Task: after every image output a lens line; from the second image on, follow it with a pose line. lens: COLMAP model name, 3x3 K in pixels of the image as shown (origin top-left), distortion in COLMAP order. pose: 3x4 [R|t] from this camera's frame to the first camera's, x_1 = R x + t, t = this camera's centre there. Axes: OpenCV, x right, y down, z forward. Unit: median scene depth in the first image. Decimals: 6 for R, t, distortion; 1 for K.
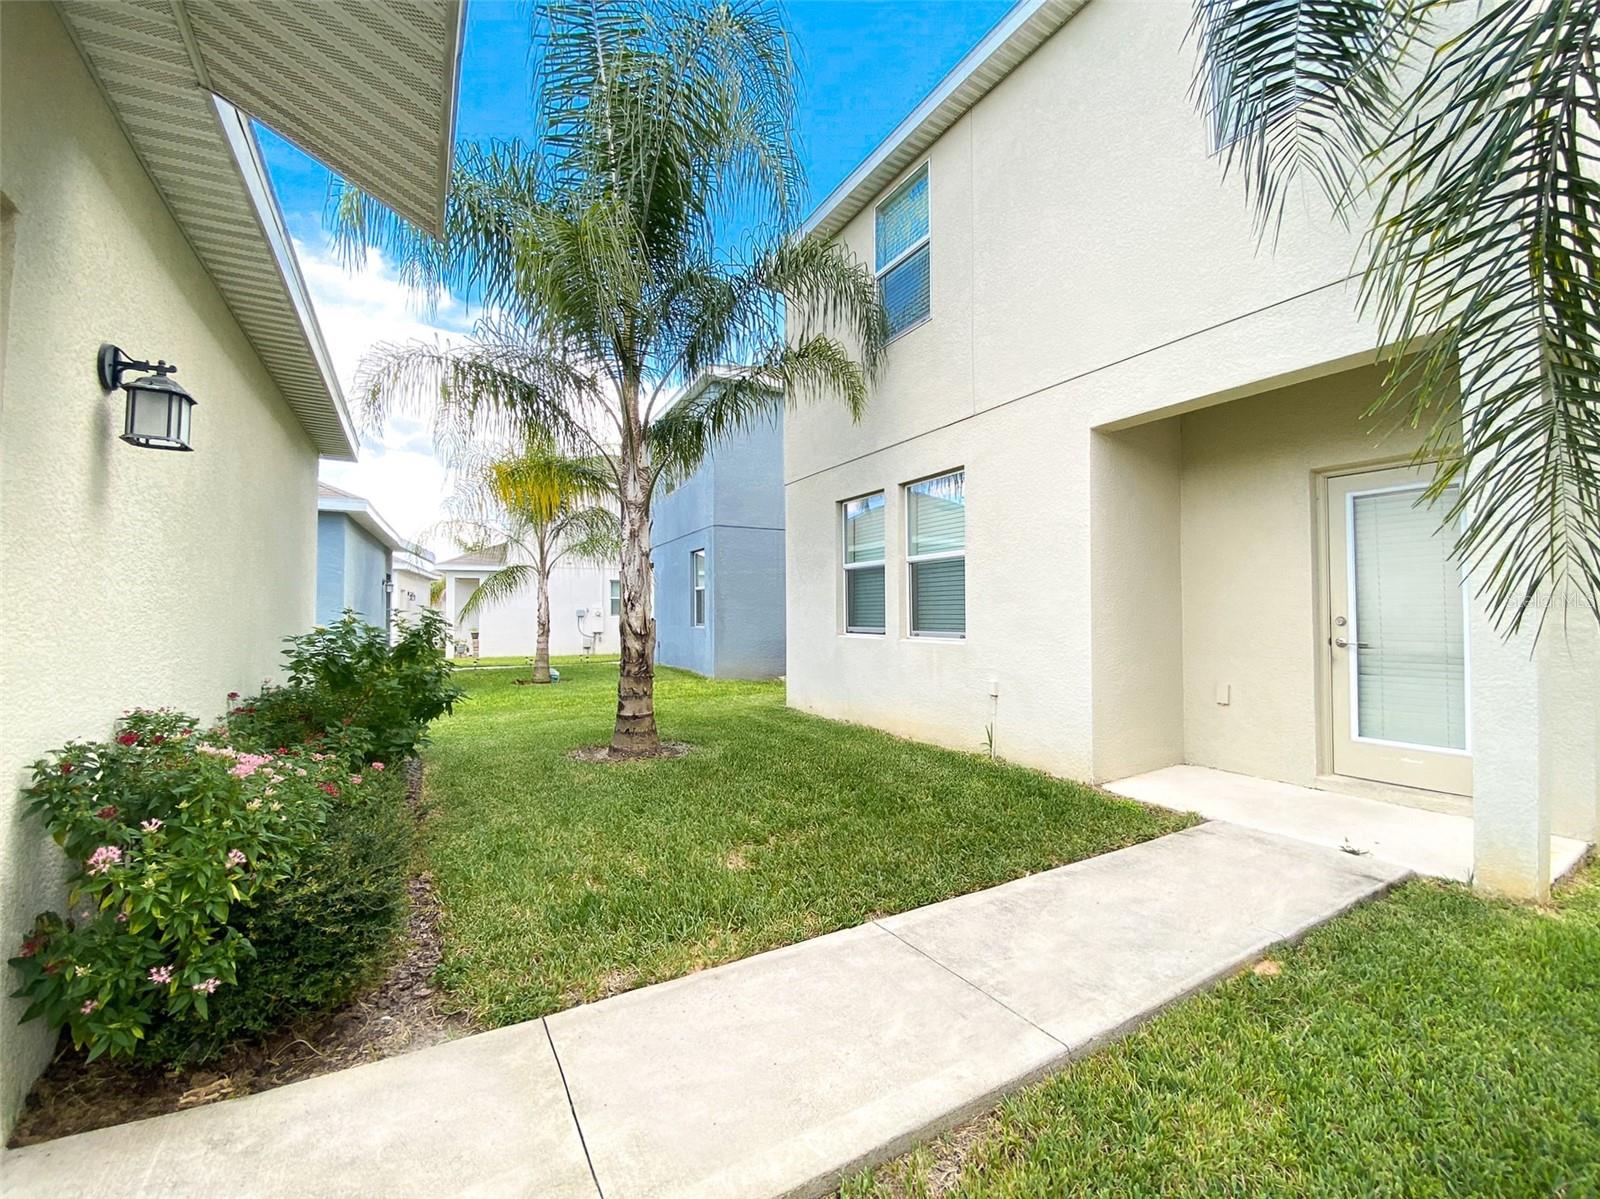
lens RADIAL K [[645.1, 0, 799.1], [0, 645.1, 601.5], [0, 0, 1]] dist [-0.000577, -0.002640]
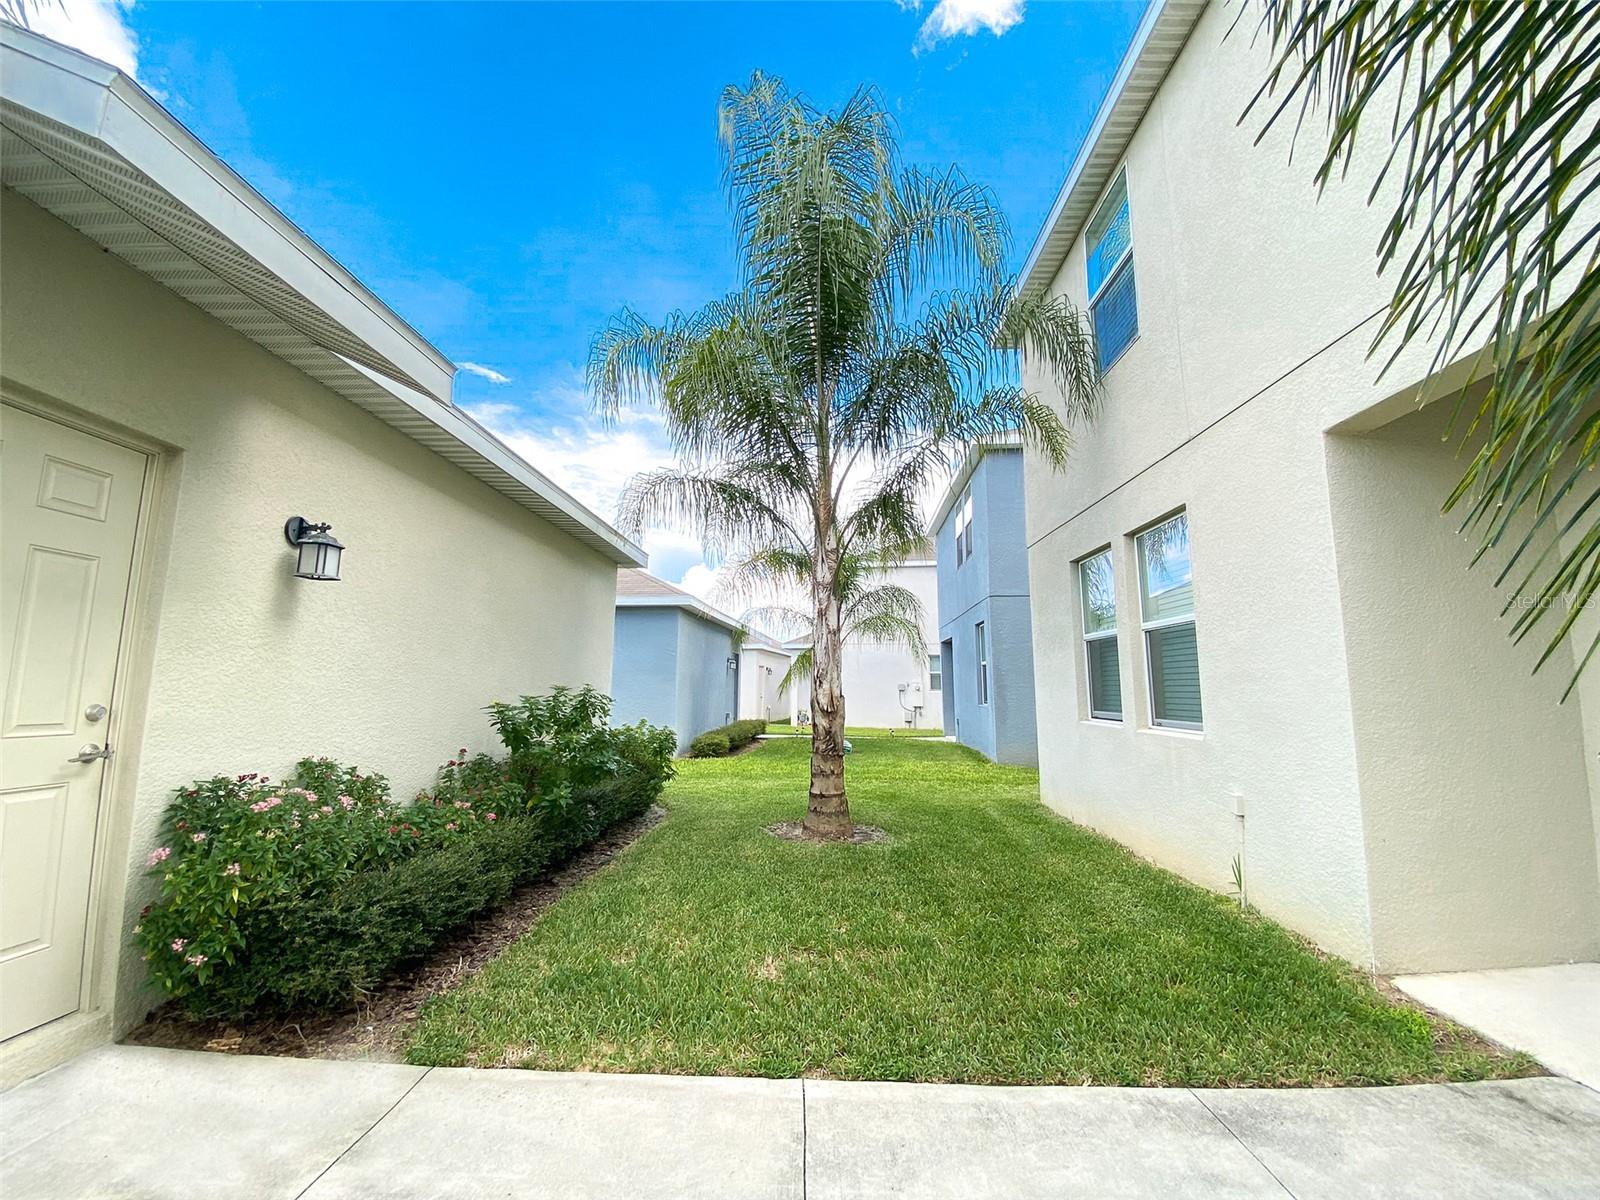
lens RADIAL K [[645.1, 0, 800.5], [0, 645.1, 599.2], [0, 0, 1]] dist [-0.000577, -0.002640]
pose [[0.853346, -0.060986, -0.517766, 0.250725], [-0.000012, 0.993132, -0.116997, -0.005984], [0.521345, 0.099845, 0.847484, 0.106072]]
